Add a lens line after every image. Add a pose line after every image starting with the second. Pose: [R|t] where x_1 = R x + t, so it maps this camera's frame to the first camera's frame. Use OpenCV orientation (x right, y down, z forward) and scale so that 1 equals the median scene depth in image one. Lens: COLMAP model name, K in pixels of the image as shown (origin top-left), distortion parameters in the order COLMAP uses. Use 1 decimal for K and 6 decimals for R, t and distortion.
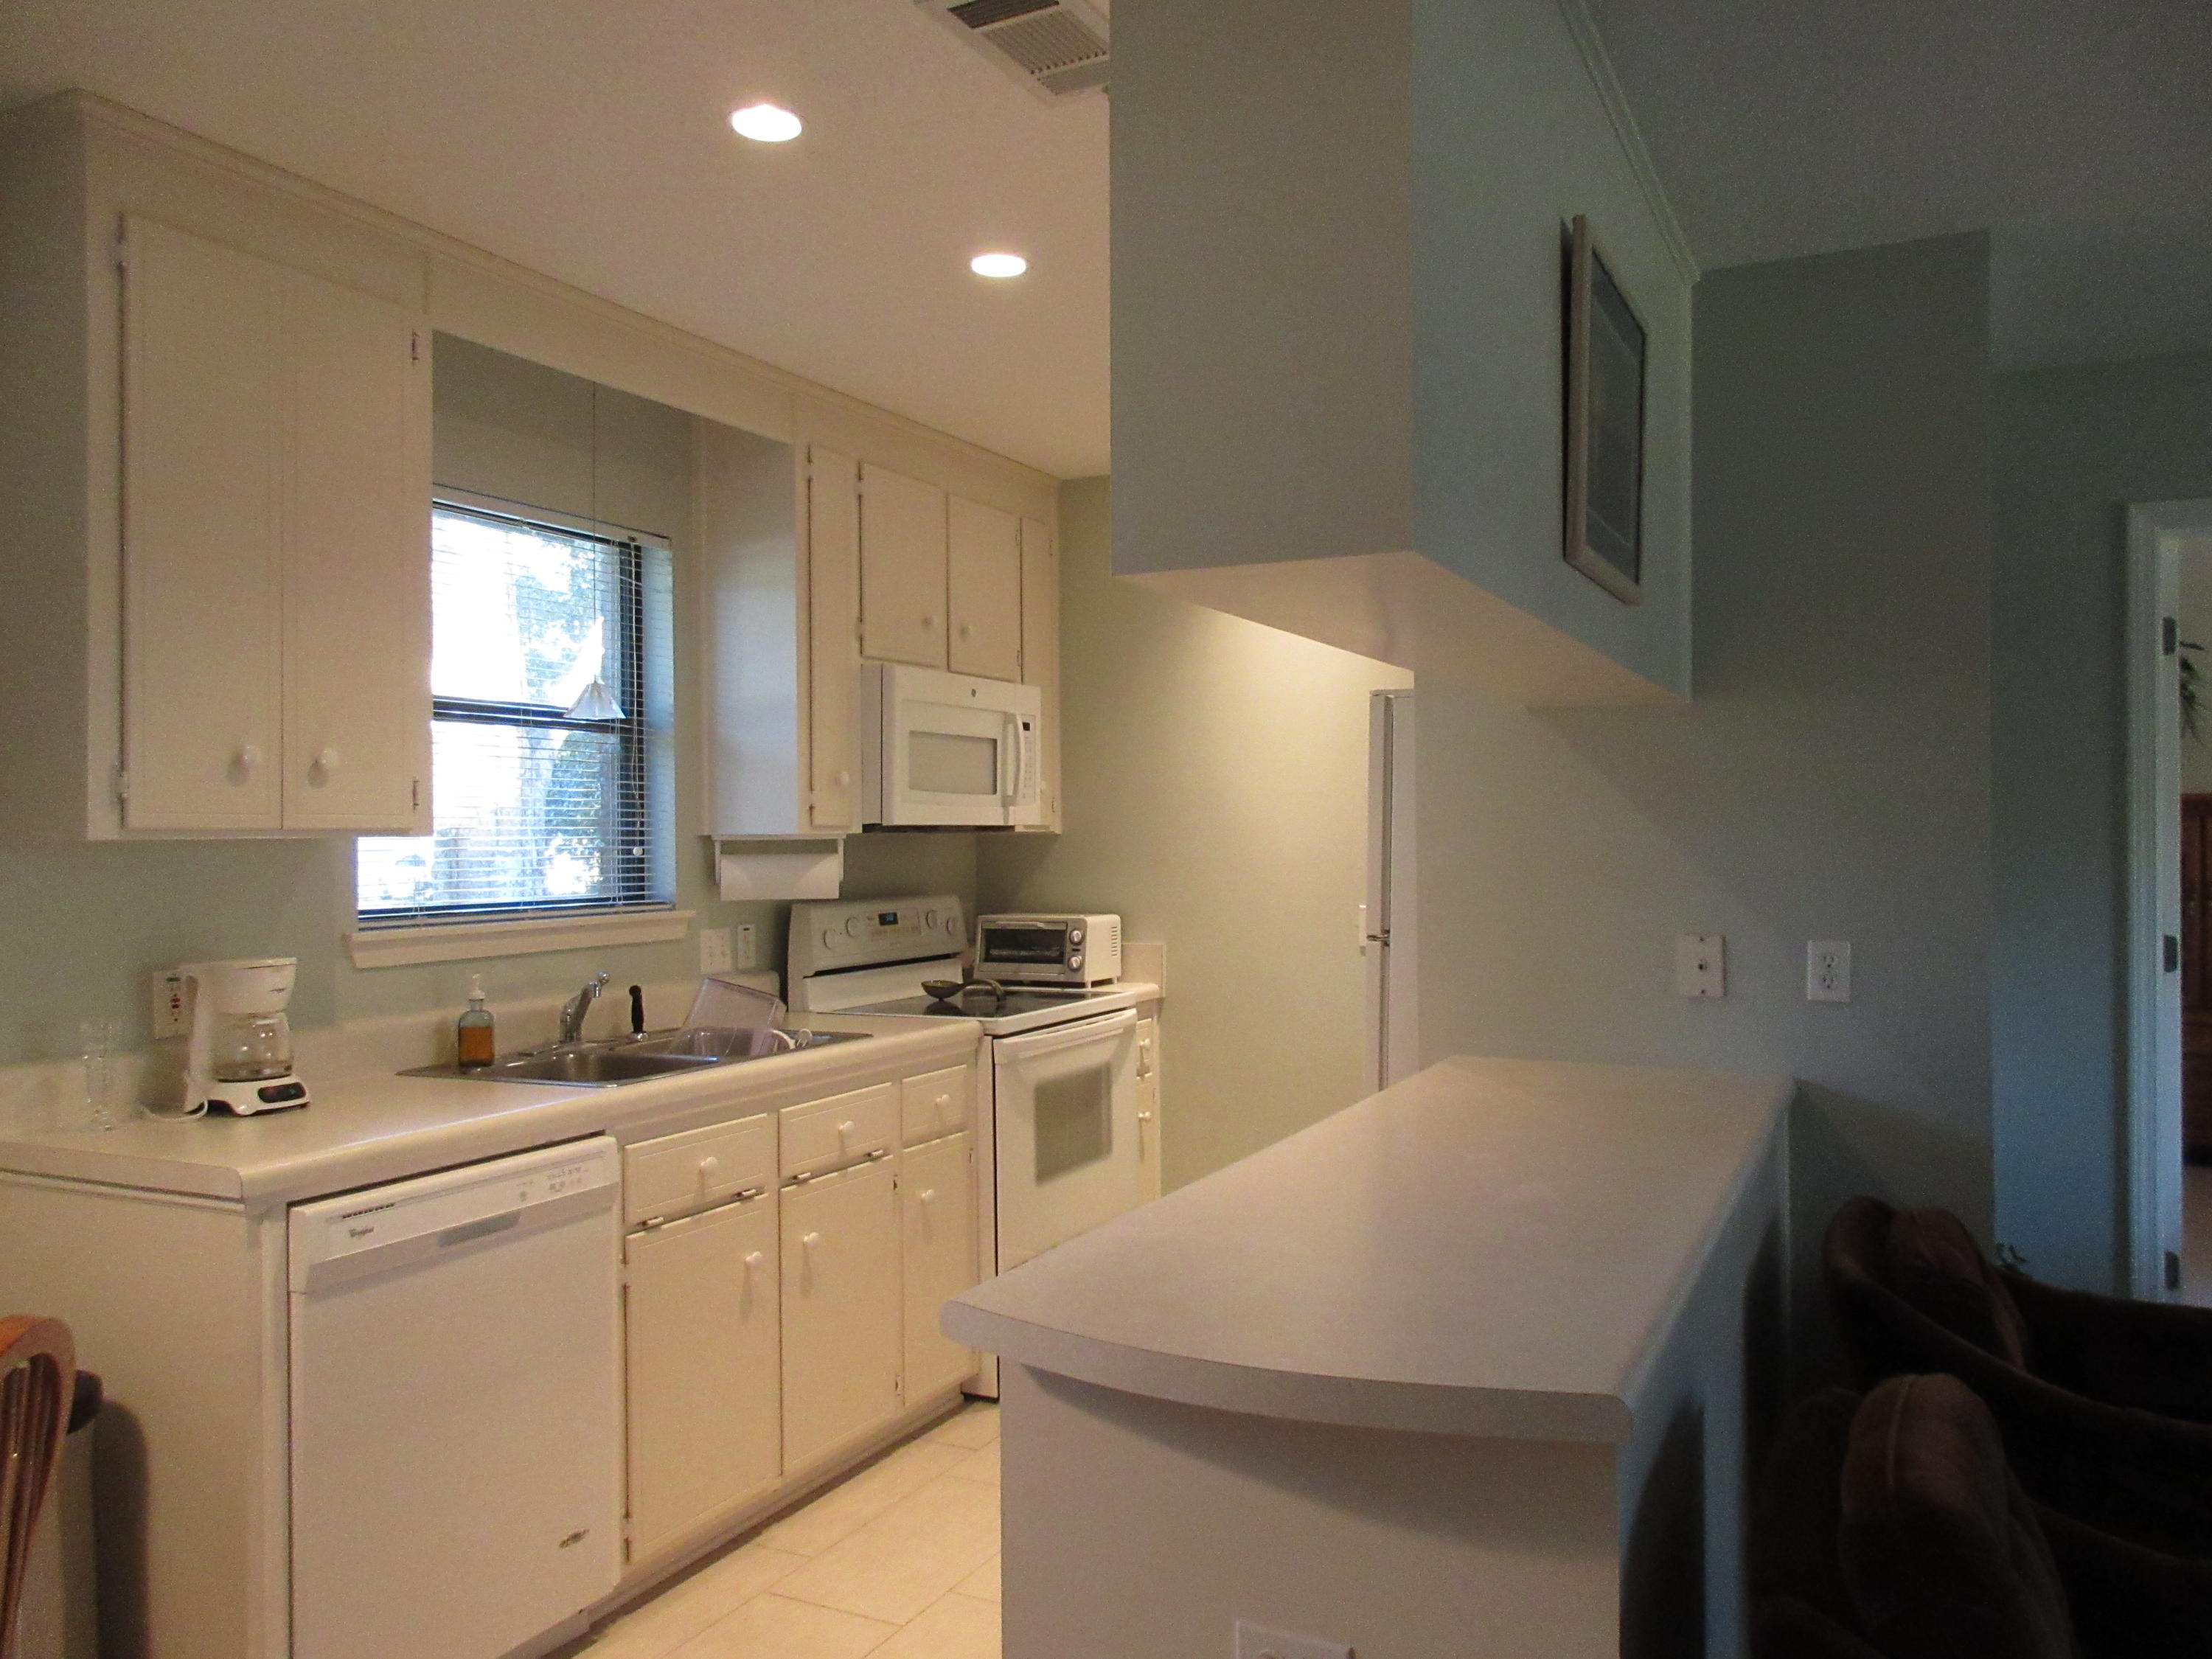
lens RADIAL K [[1654.7, 0, 1094.7], [0, 1654.7, 822.3], [0, 0, 1]] dist [0.004276, 0.002538]
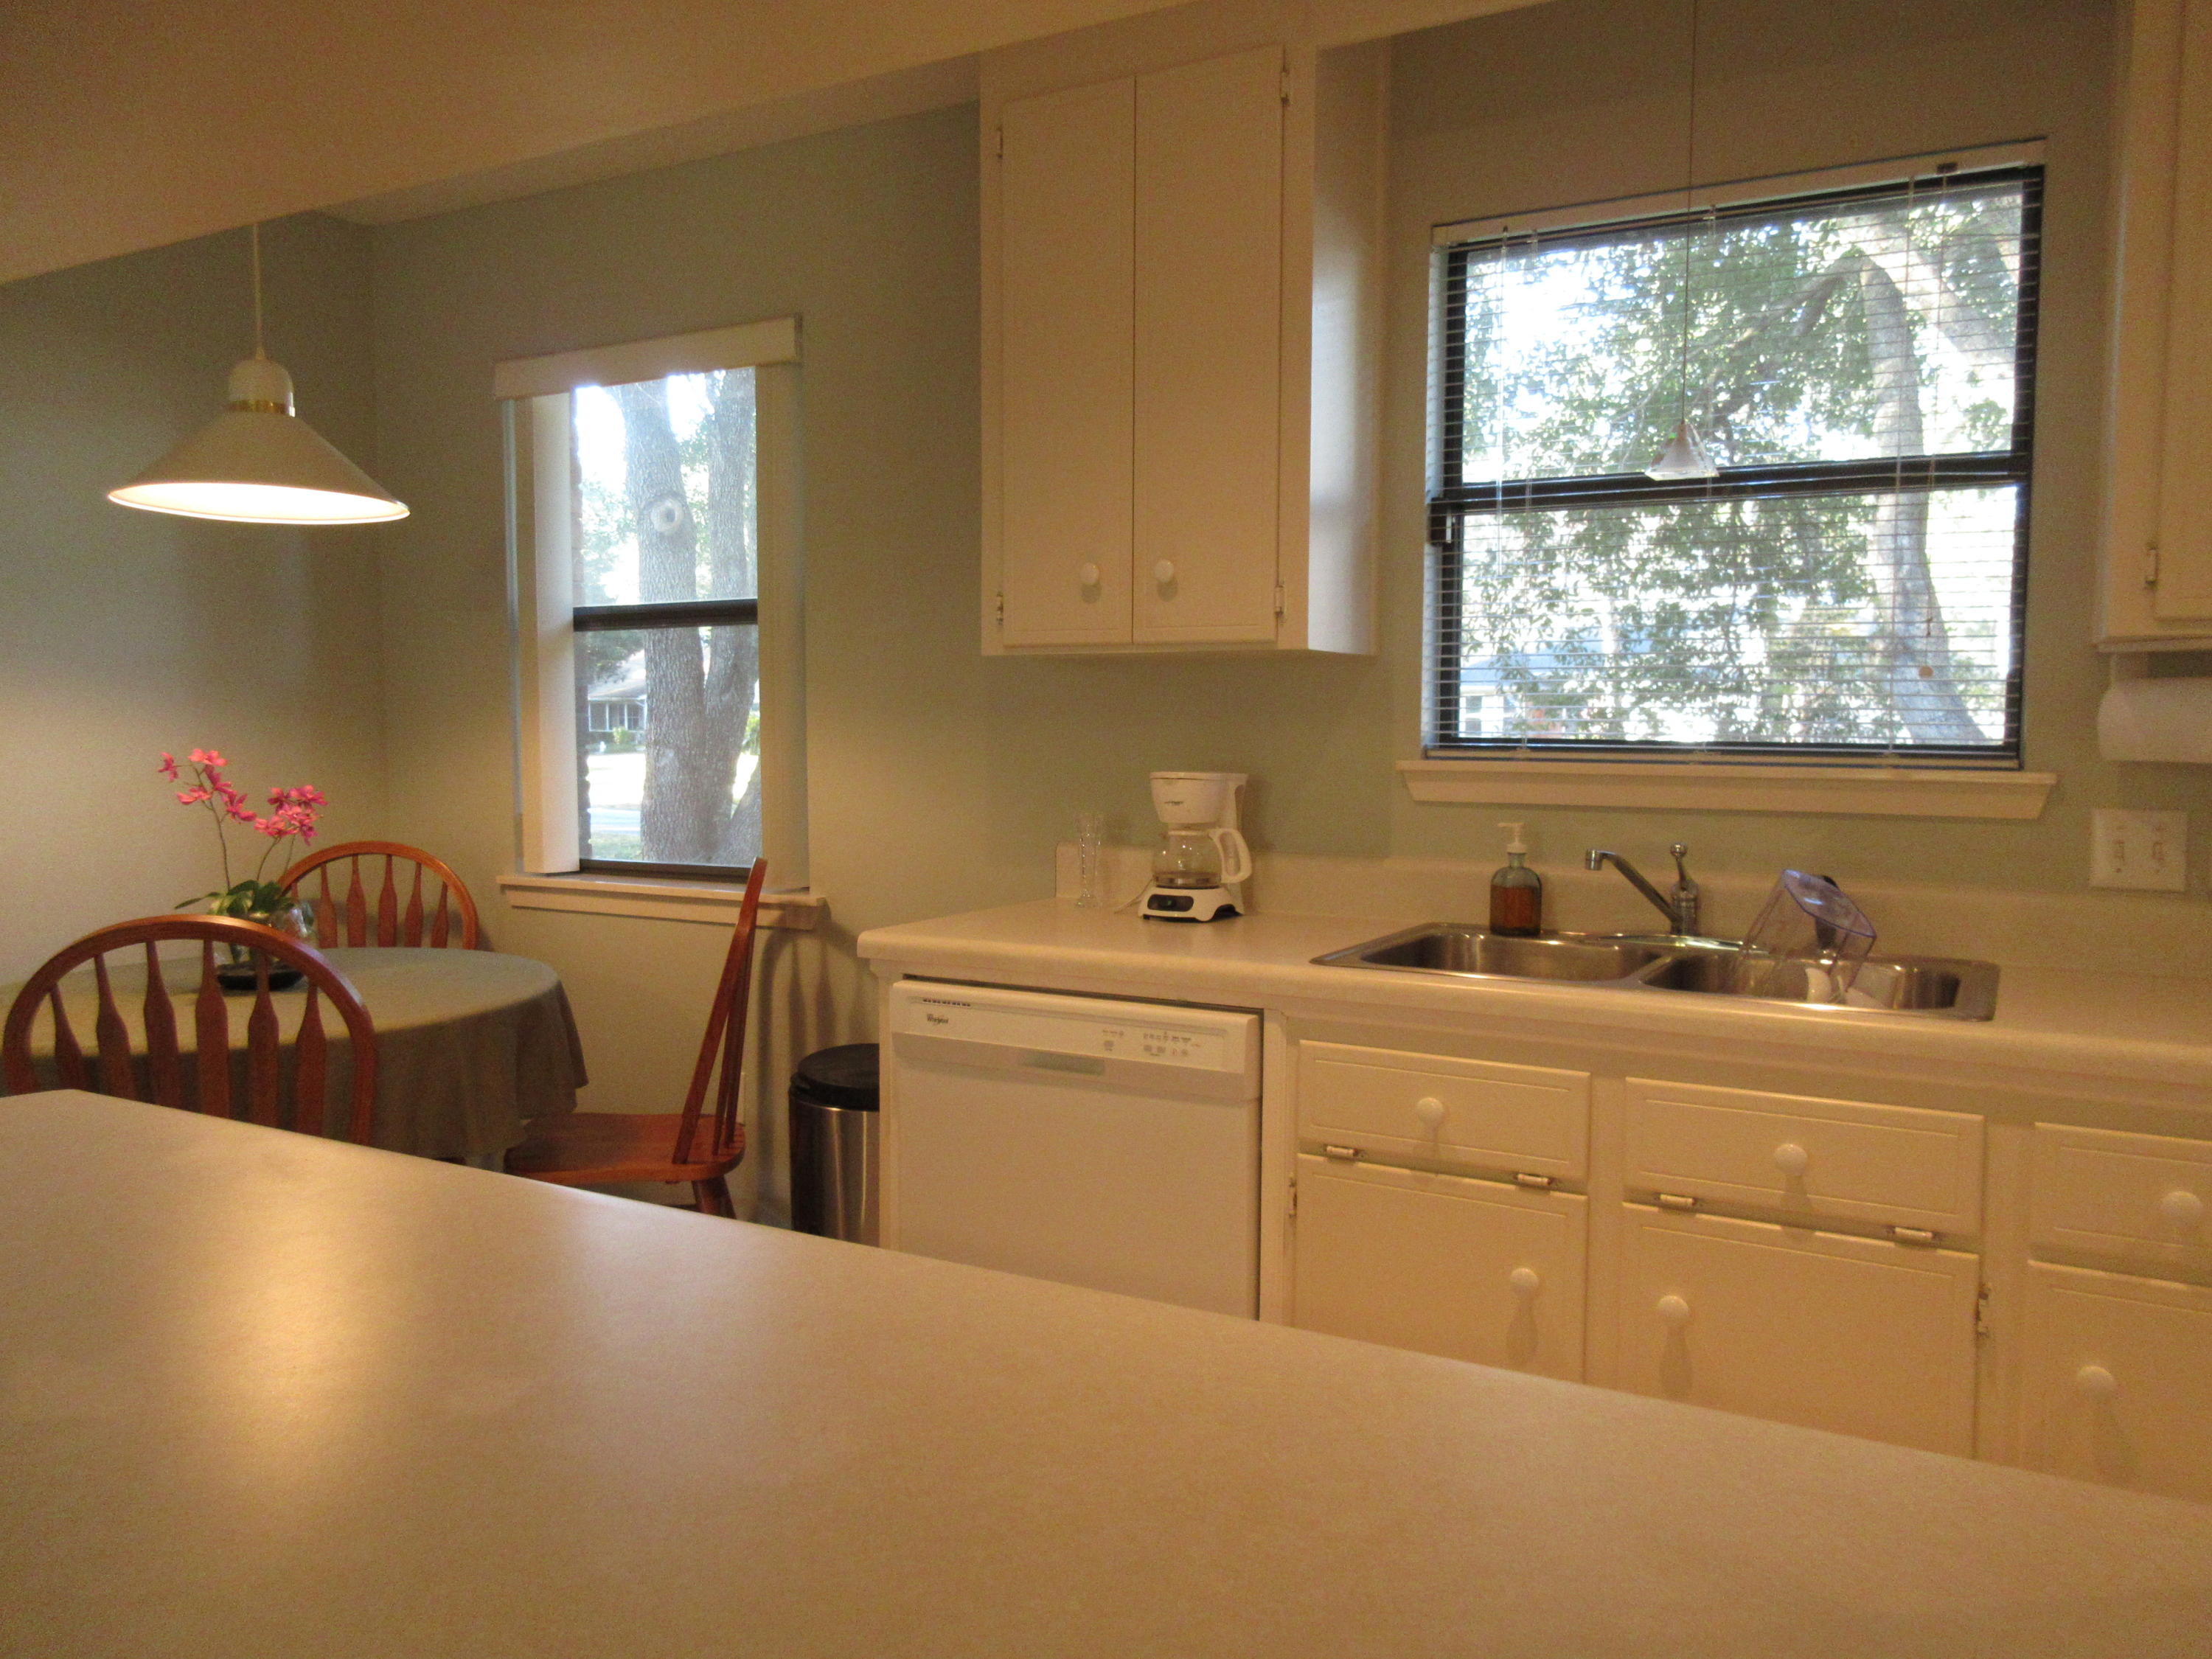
lens RADIAL K [[1654.7, 0, 1094.7], [0, 1654.7, 822.3], [0, 0, 1]] dist [0.004276, 0.002538]
pose [[-0.036075, 0.080304, -0.996117, 0.405378], [0.004533, 0.996769, 0.080193, 0.024533], [0.999339, -0.001622, -0.036323, 0.767565]]
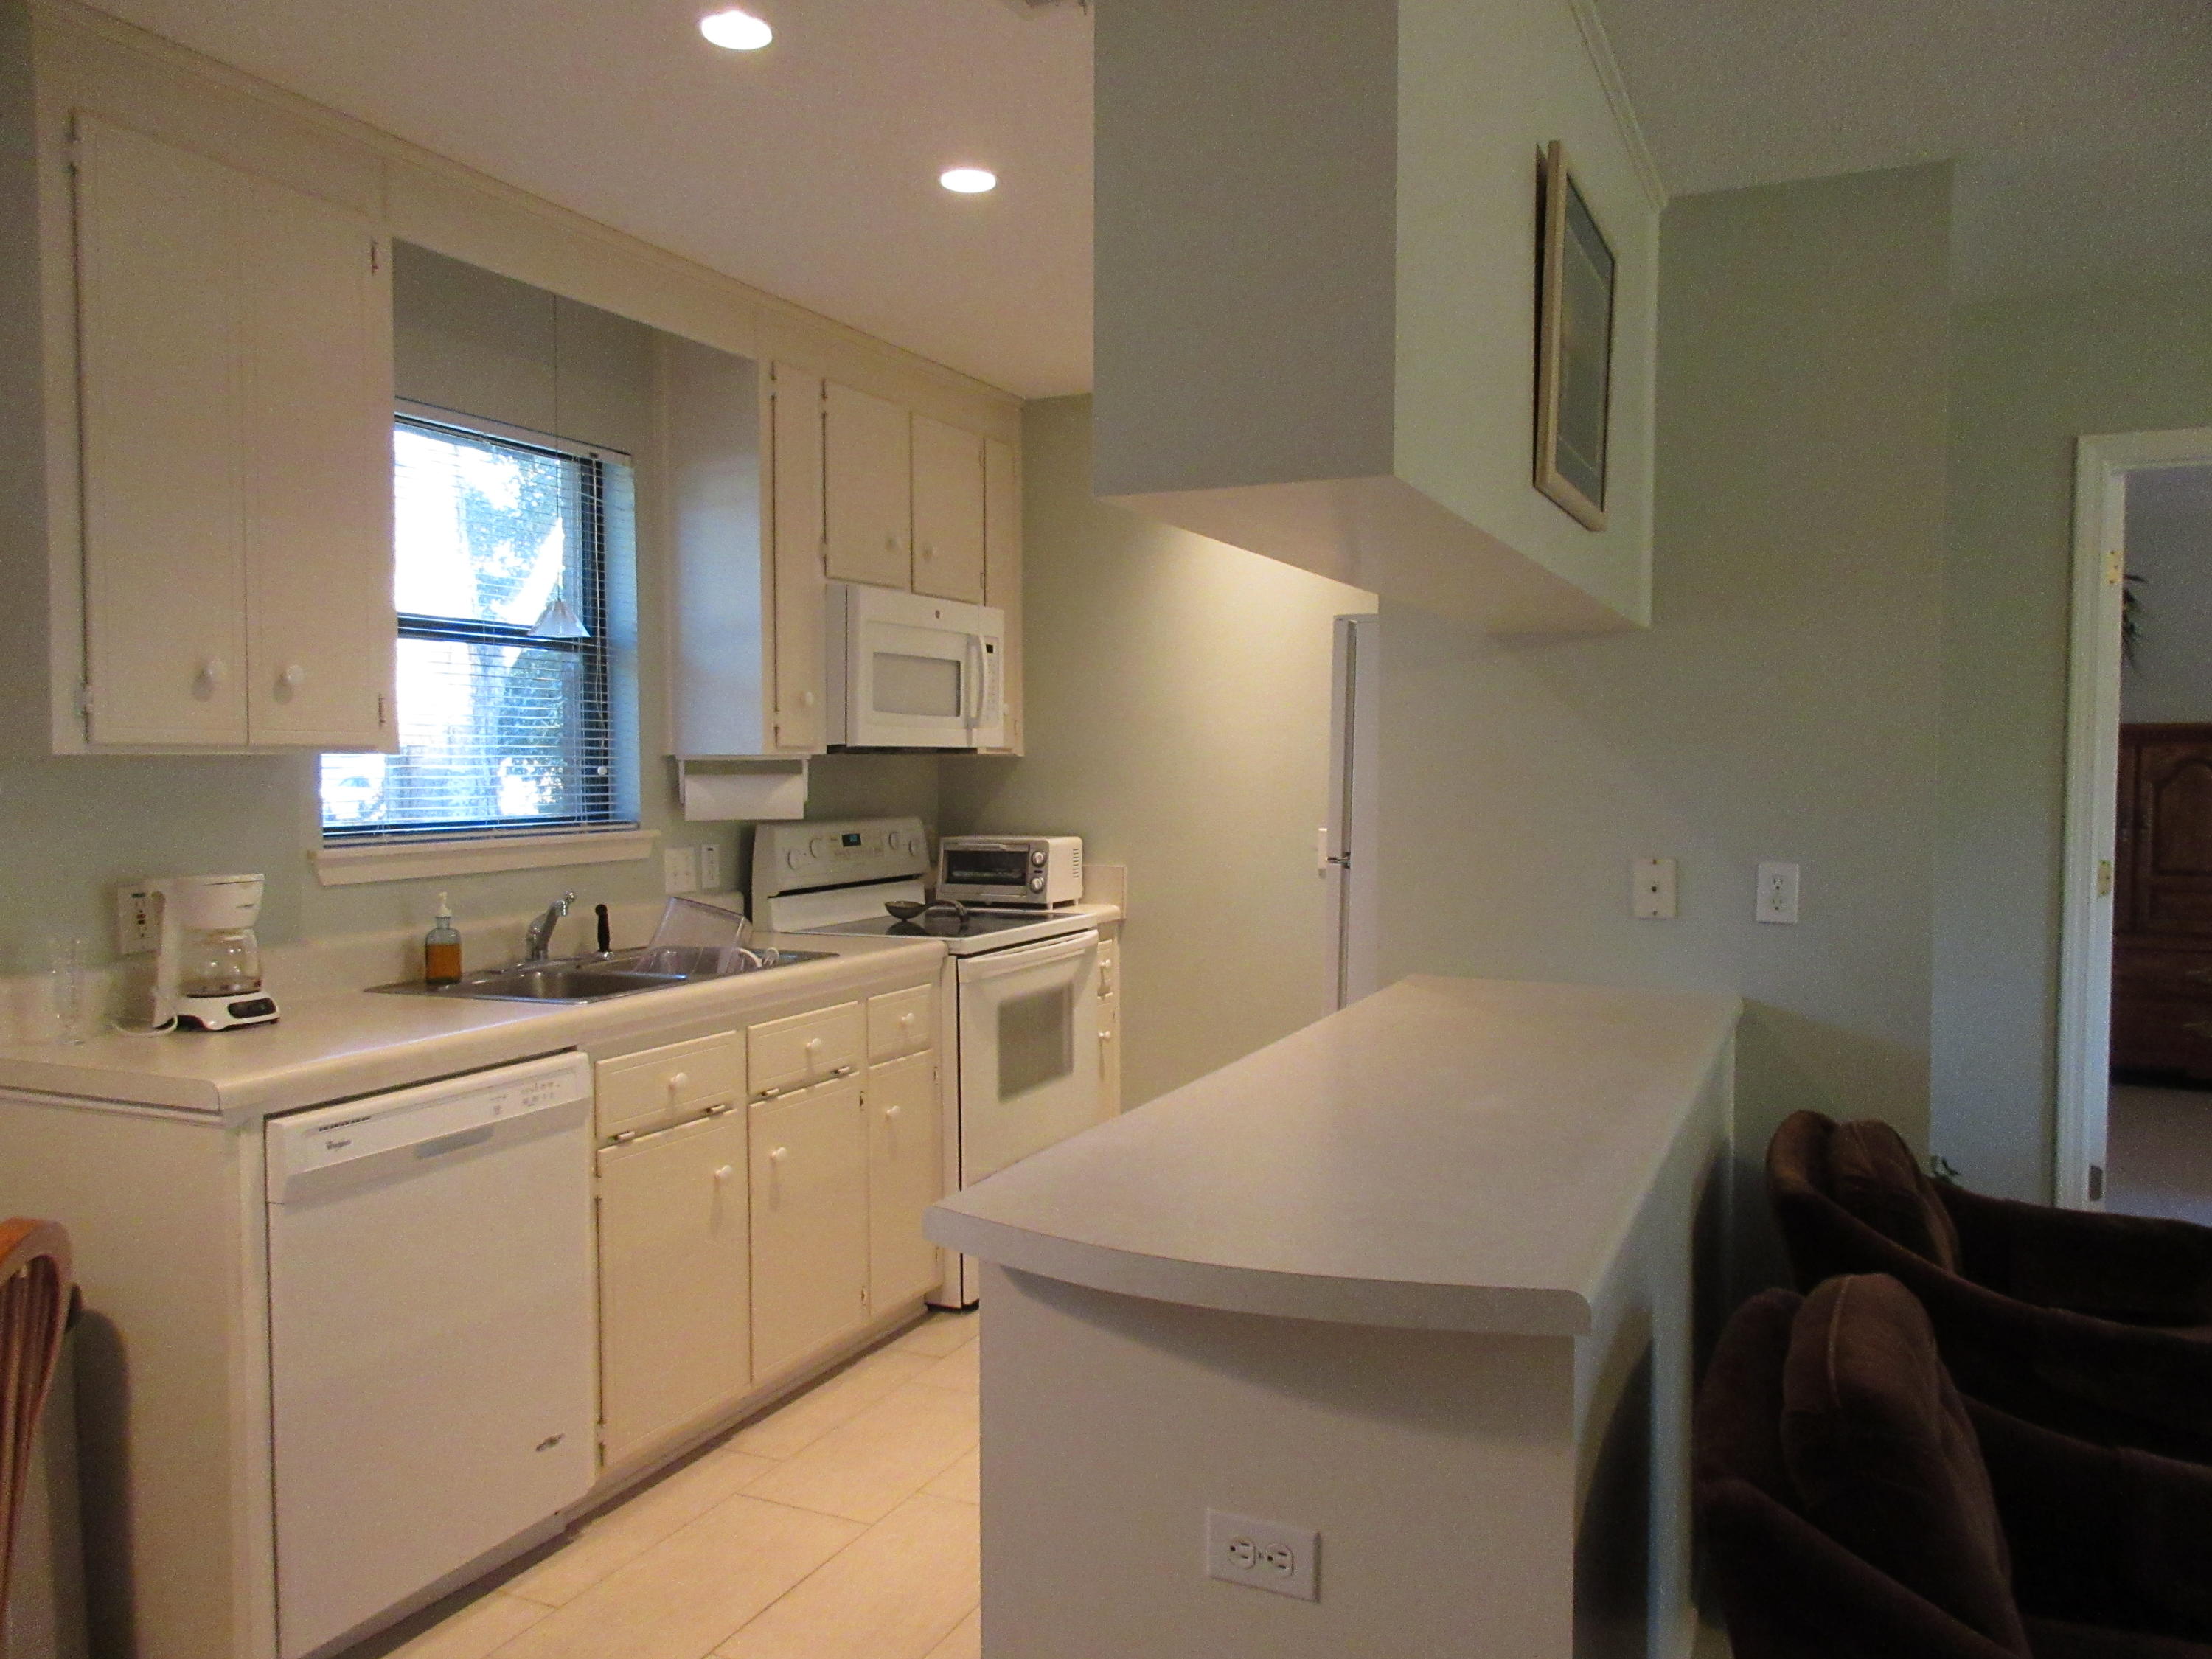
lens RADIAL K [[1654.7, 0, 1094.7], [0, 1654.7, 822.3], [0, 0, 1]] dist [0.004276, 0.002538]
pose [[0.999574, 0.004997, 0.028766, -0.007845], [-0.006295, 0.998957, 0.045230, 0.001746], [-0.028510, -0.045391, 0.998562, -0.008594]]
